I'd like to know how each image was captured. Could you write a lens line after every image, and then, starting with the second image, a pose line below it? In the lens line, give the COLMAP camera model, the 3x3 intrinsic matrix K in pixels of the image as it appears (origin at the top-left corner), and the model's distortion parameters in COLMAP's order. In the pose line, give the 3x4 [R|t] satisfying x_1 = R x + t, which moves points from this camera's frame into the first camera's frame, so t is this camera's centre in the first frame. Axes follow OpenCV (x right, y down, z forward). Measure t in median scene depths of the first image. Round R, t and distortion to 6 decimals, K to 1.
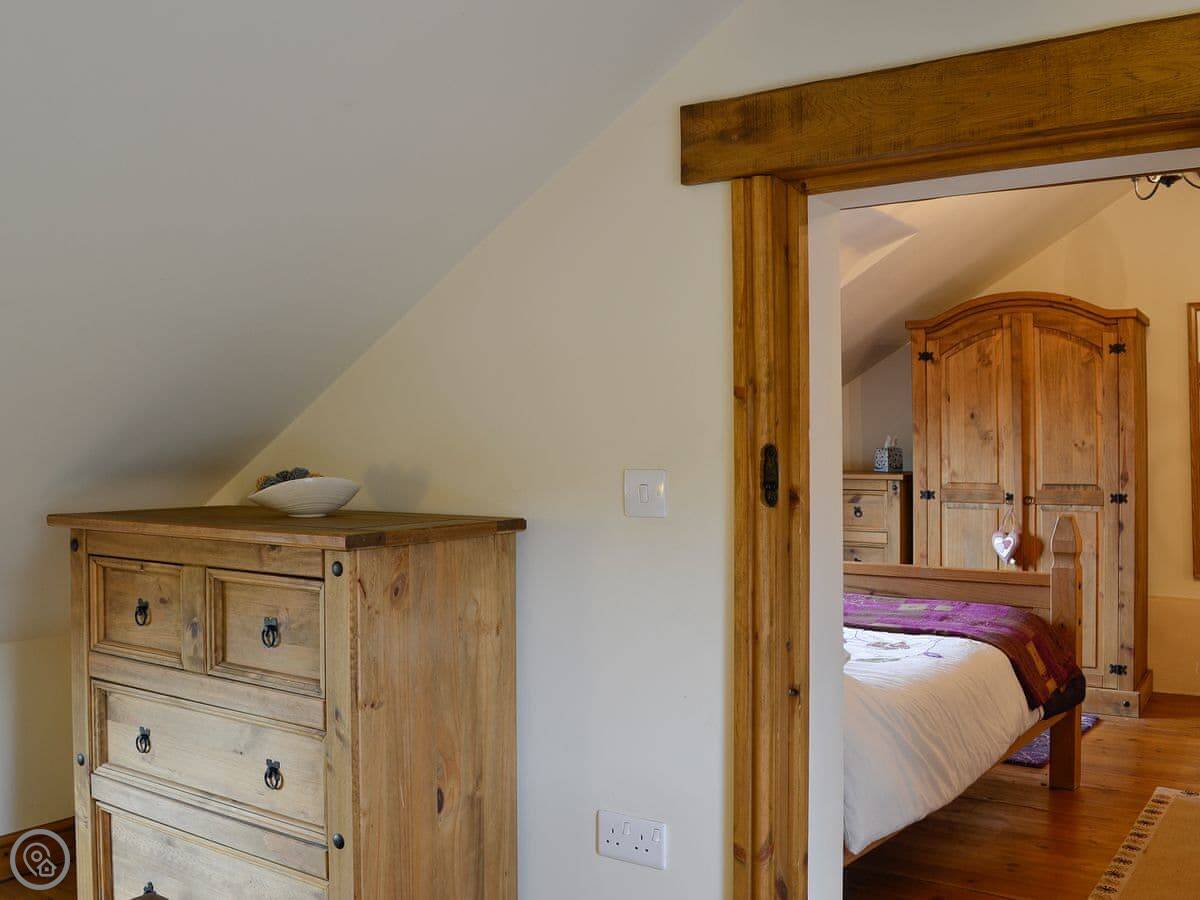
lens RADIAL K [[1120.2, 0, 596.2], [0, 1120.2, 444.1], [0, 0, 1]] dist [-0.067205, 0.005225]
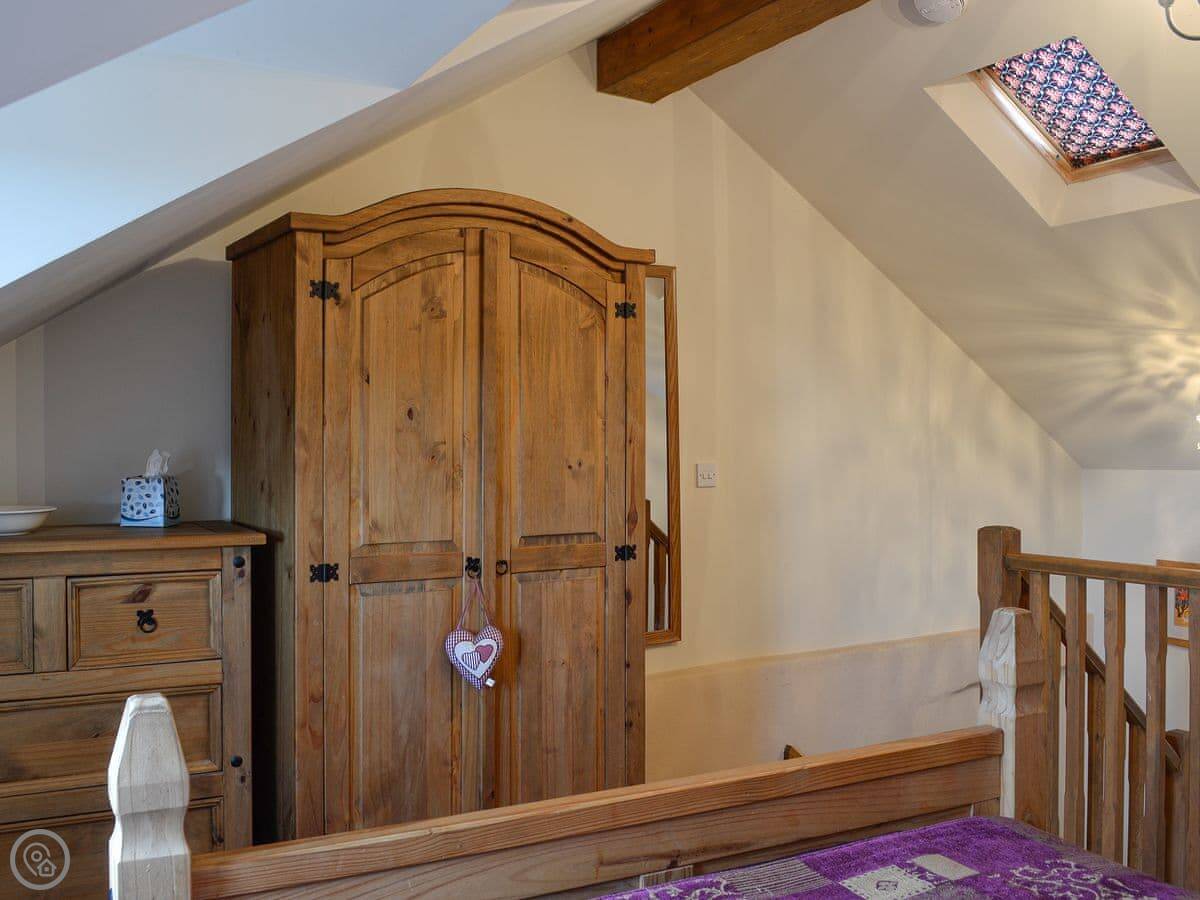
lens RADIAL K [[1109.4, 0, 552.4], [0, 1109.4, 426.5], [0, 0, 1]] dist [-0.068086, 0.000138]
pose [[0.448987, 0.014203, 0.893425, -0.096303], [0.003804, 0.999834, -0.017806, -0.010022], [-0.893530, 0.011393, 0.448858, 0.719965]]
